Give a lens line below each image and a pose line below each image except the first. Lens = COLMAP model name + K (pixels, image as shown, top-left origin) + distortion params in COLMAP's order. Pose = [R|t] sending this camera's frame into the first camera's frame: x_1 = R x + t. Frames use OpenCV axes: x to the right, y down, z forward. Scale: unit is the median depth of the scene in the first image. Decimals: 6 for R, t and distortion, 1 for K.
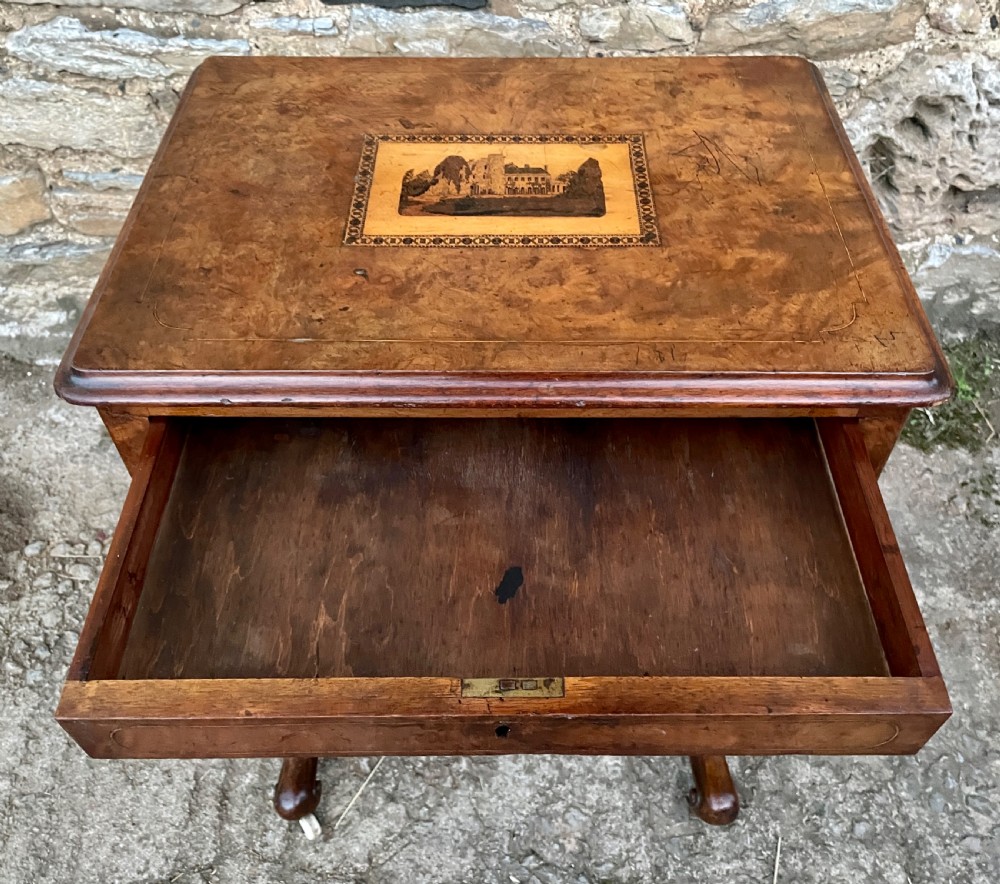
lens RADIAL K [[893.8, 0, 492.5], [0, 893.8, 443.5], [0, 0, 1]] dist [0.085461, -0.119841]
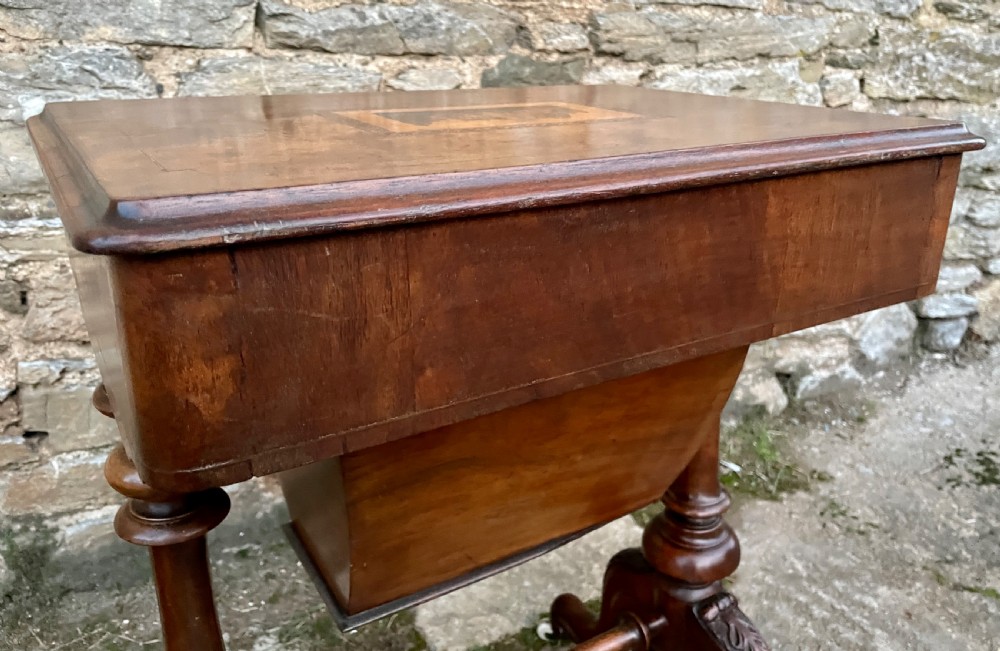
lens RADIAL K [[796.8, 0, 523.1], [0, 796.8, 307.2], [0, 0, 1]] dist [0.073235, -0.110222]
pose [[0.867392, -0.125790, 0.481465, -0.344271], [0.354629, 0.834999, -0.420732, 0.156695], [-0.349099, 0.535681, 0.768880, 0.270034]]
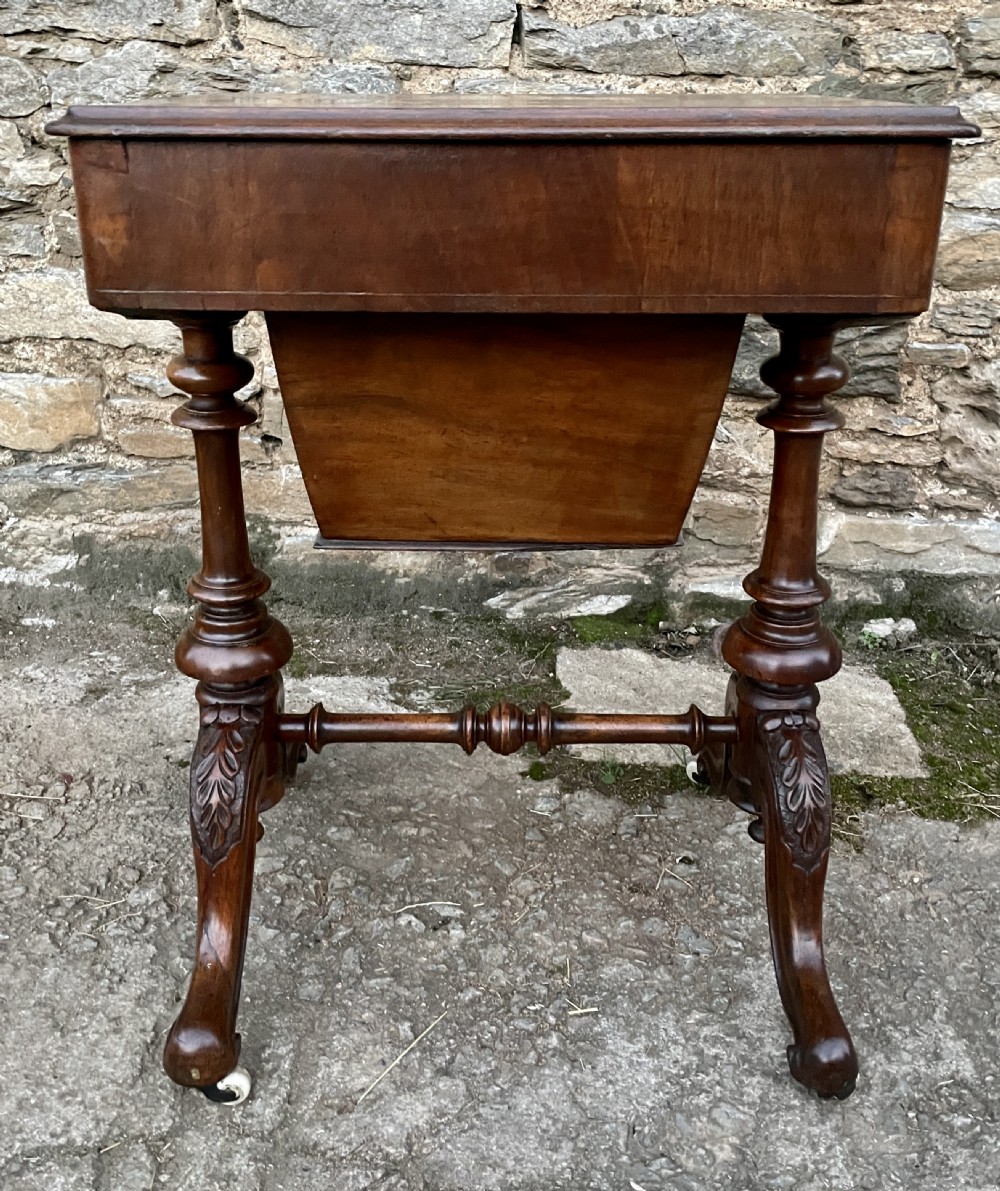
lens RADIAL K [[1170.2, 0, 482.9], [0, 1170.2, 518.5], [0, 0, 1]] dist [0.028795, 0.000000]
pose [[0.997488, 0.052752, -0.047276, -0.065010], [-0.069089, 0.871831, -0.484910, 0.458065], [0.015637, 0.486958, 0.873286, 0.053441]]
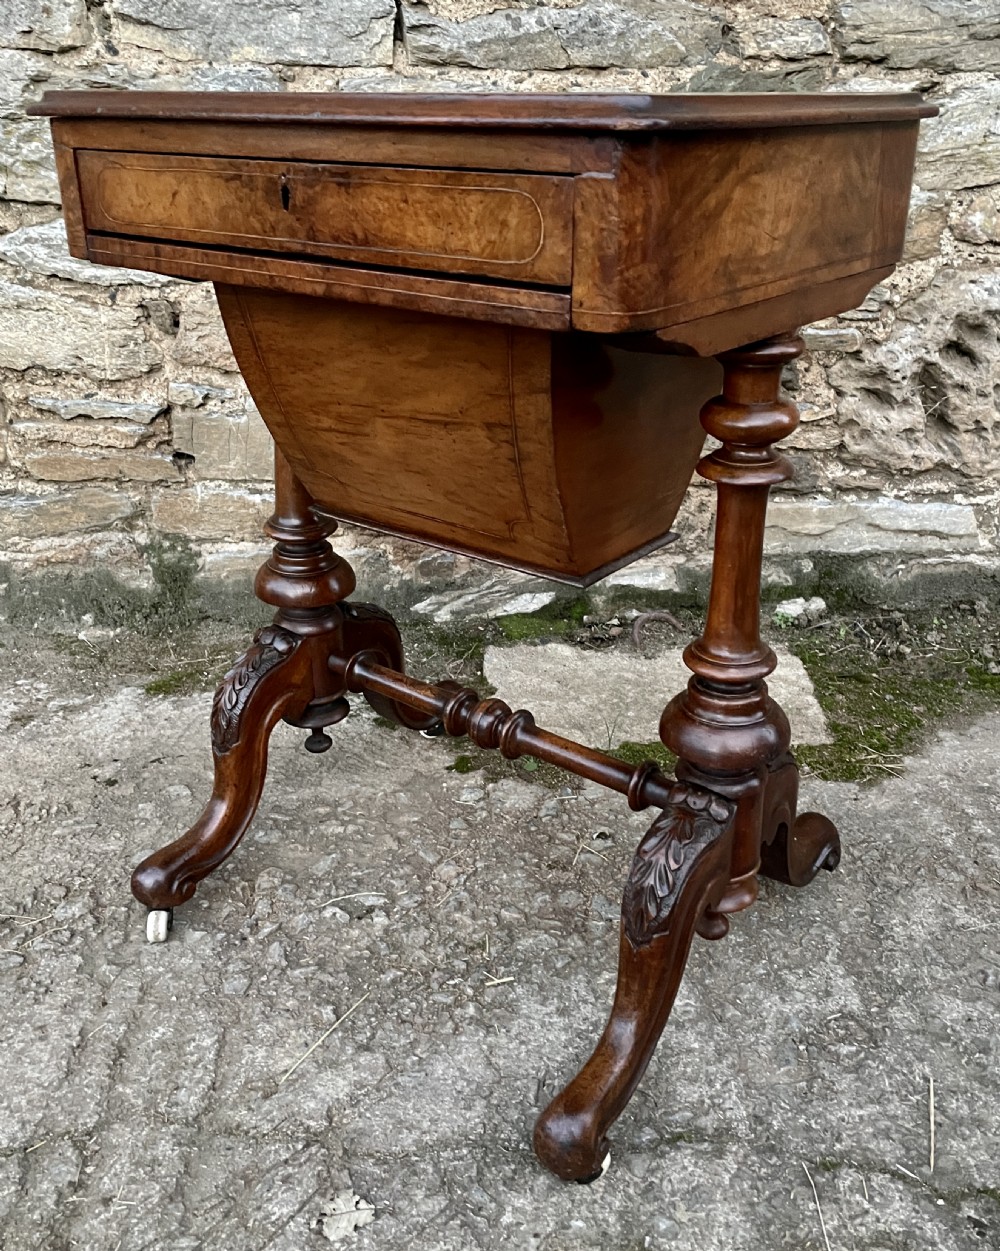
lens RADIAL K [[1156.1, 0, 533.4], [0, 1156.1, 599.6], [0, 0, 1]] dist [0.029592, 0.000000]
pose [[0.999740, -0.005590, 0.022121, -0.001400], [0.014695, 0.899419, -0.436840, 0.476883], [-0.017454, 0.437052, 0.899267, 0.052129]]
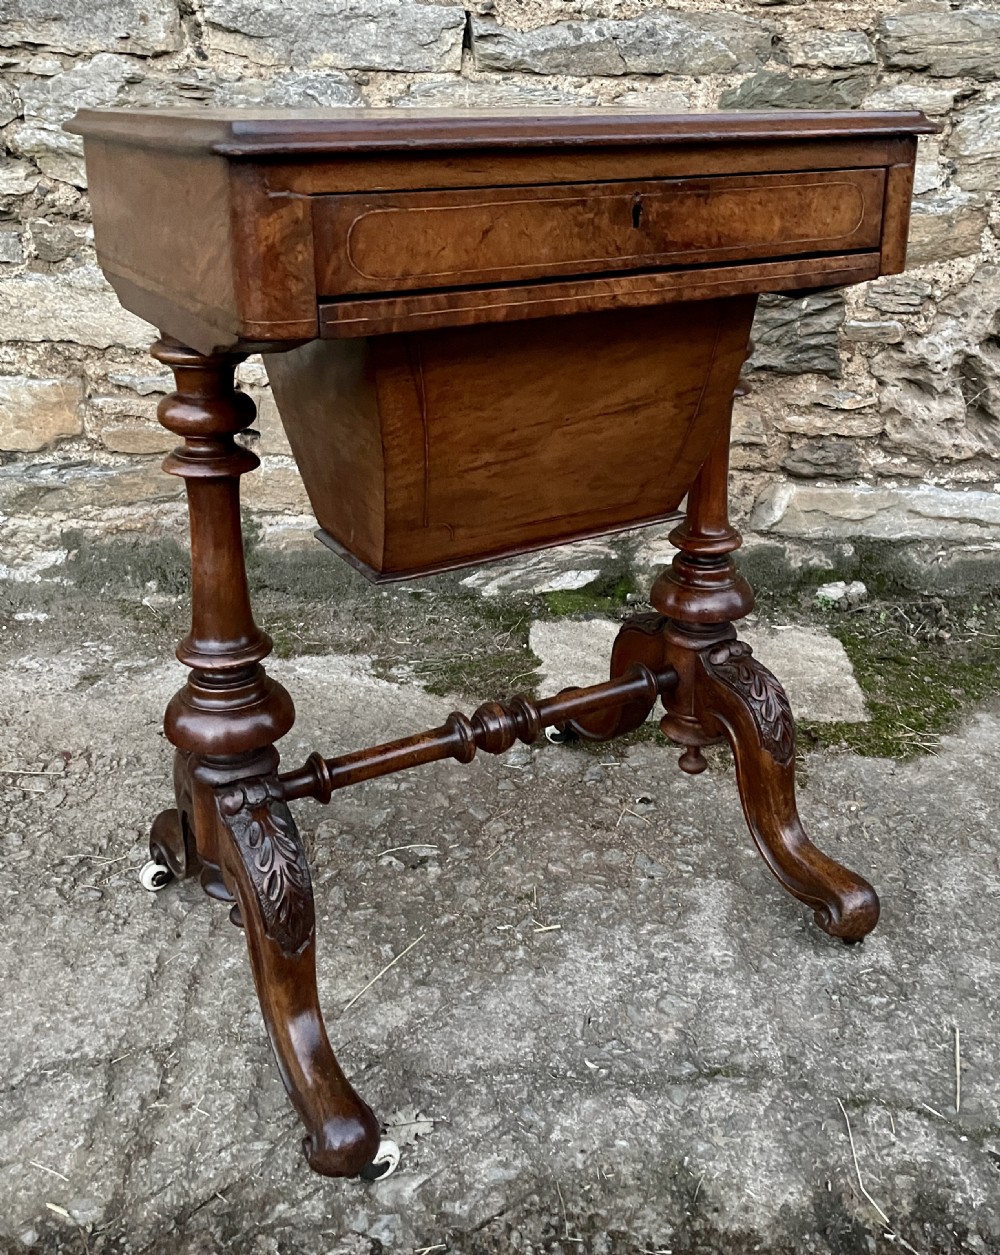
lens RADIAL K [[1201.2, 0, 522.3], [0, 1201.2, 538.6], [0, 0, 1]] dist [0.033884, 0.000000]
pose [[0.999749, 0.017498, -0.014017, -0.022767], [-0.022066, 0.878638, -0.476978, 0.545011], [0.003970, 0.477168, 0.878803, -0.035438]]
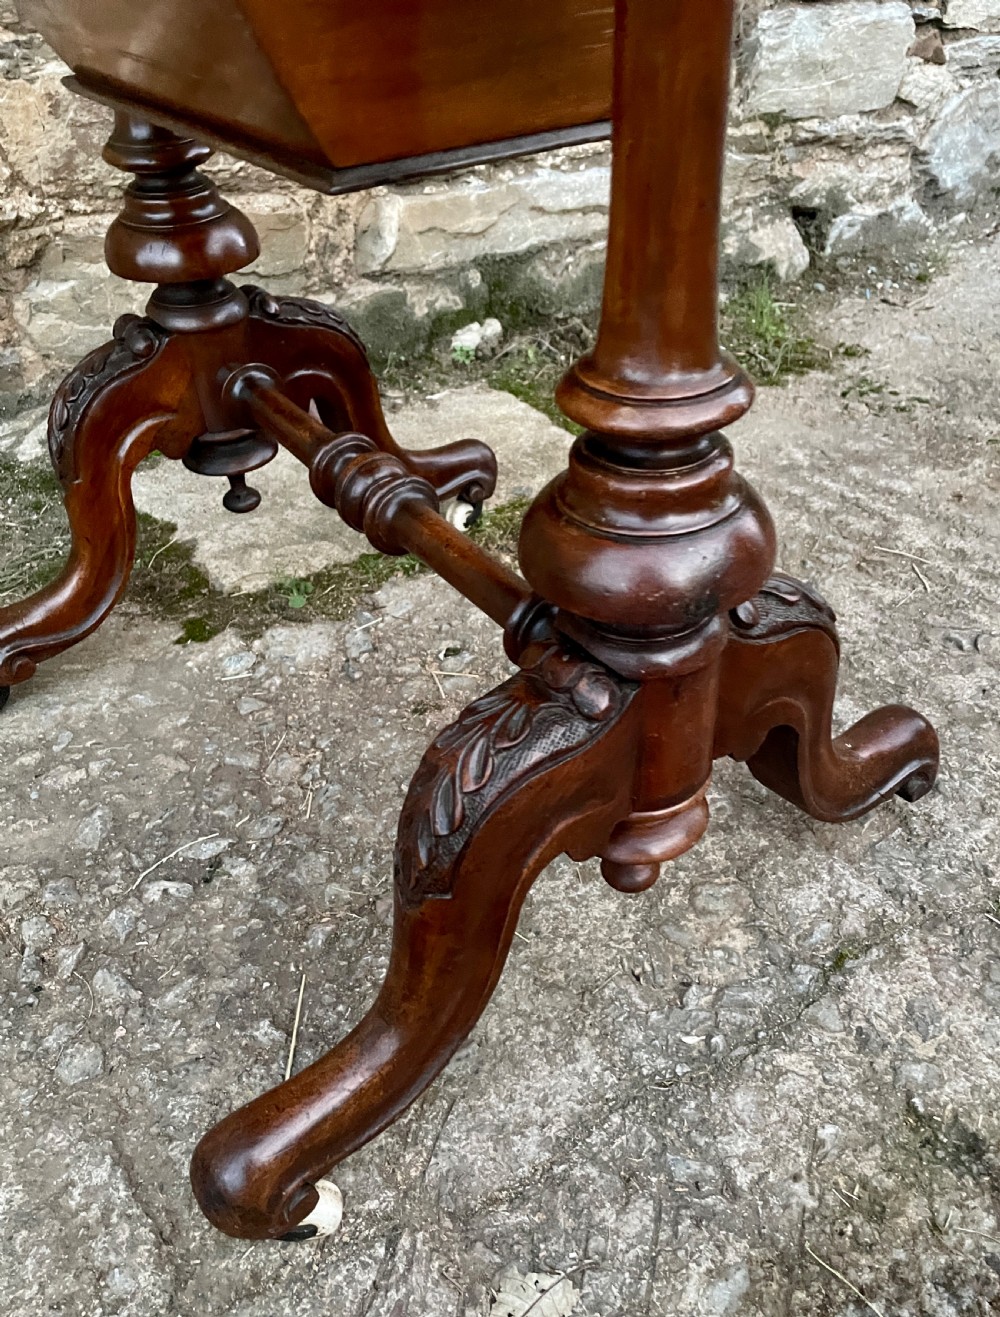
lens RADIAL K [[1069.9, 0, 534.6], [0, 1069.9, 716.1], [0, 0, 1]] dist [0.082747, -0.118332]
pose [[0.834673, -0.354789, 0.421244, -0.205024], [0.432224, 0.896004, -0.101777, 0.337858], [-0.341327, 0.267023, 0.901219, 0.464616]]
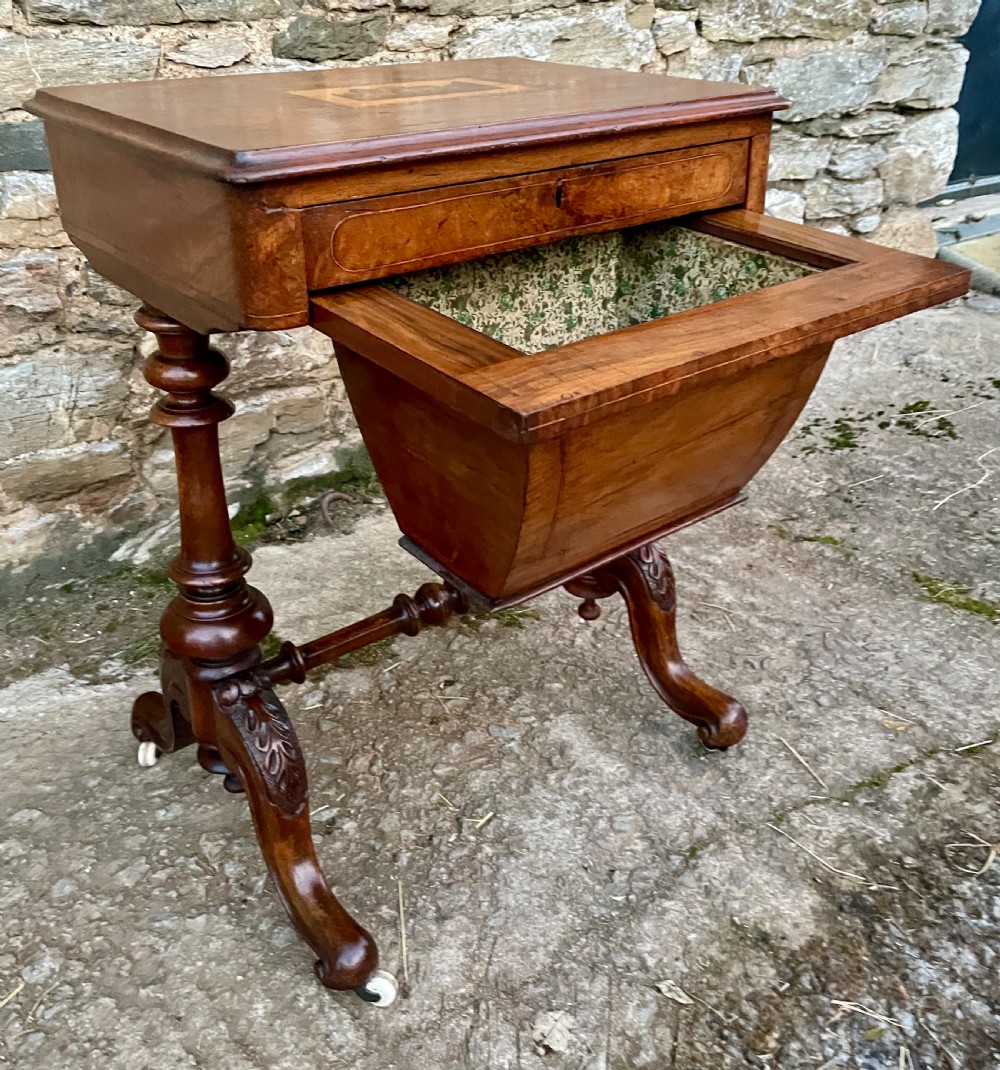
lens RADIAL K [[1075.9, 0, 521.5], [0, 1075.9, 460.1], [0, 0, 1]] dist [0.020447, 0.000000]
pose [[0.767215, -0.266546, 0.583382, -0.506542], [0.484223, 0.837172, -0.254307, 0.332506], [-0.420606, 0.477595, 0.771358, 0.049090]]
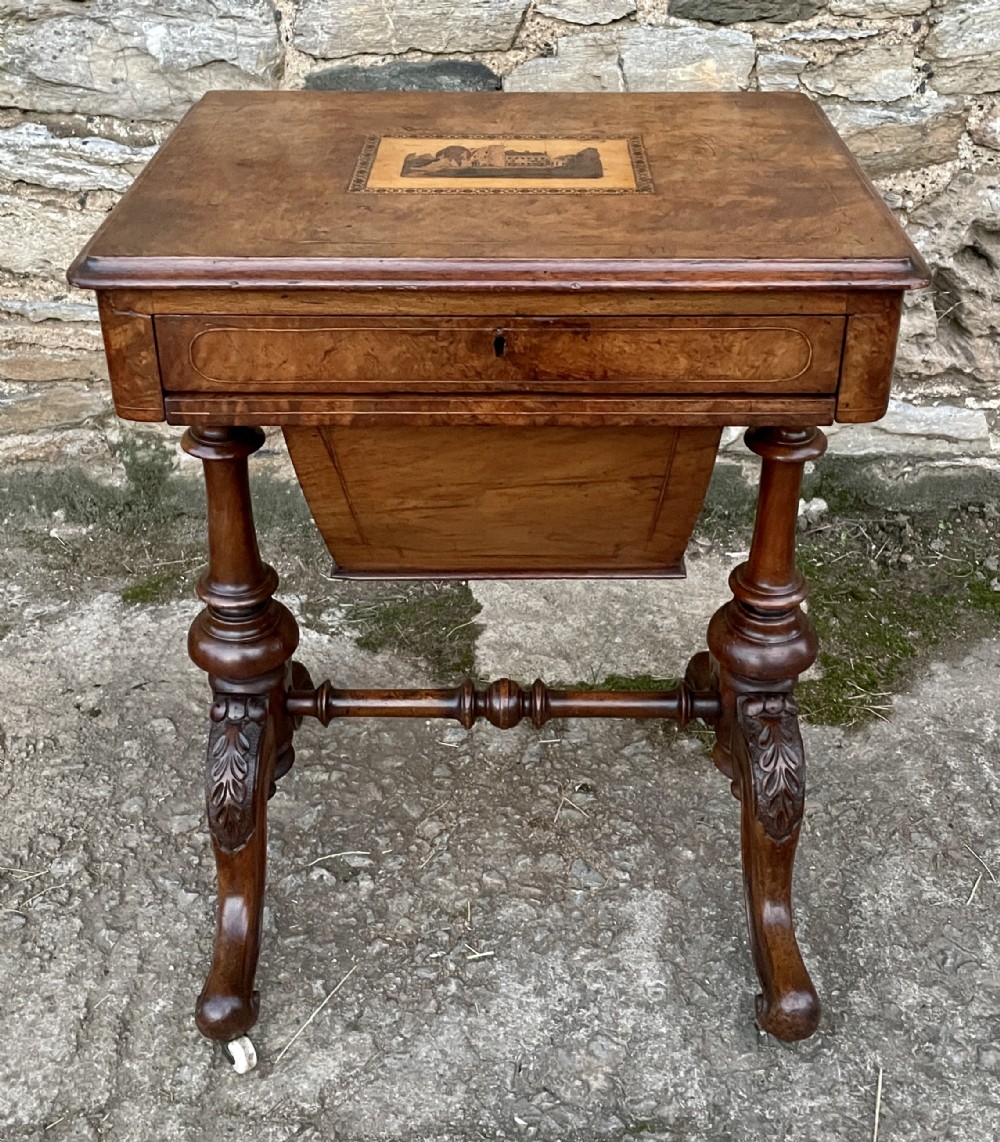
lens RADIAL K [[1342.1, 0, 516.0], [0, 1342.1, 449.0], [0, 0, 1]] dist [0.030381, 0.000000]
pose [[0.999926, 0.004019, 0.011516, 0.005823], [0.000111, 0.941127, -0.338052, 0.323751], [-0.012196, 0.338028, 0.941057, -0.195581]]
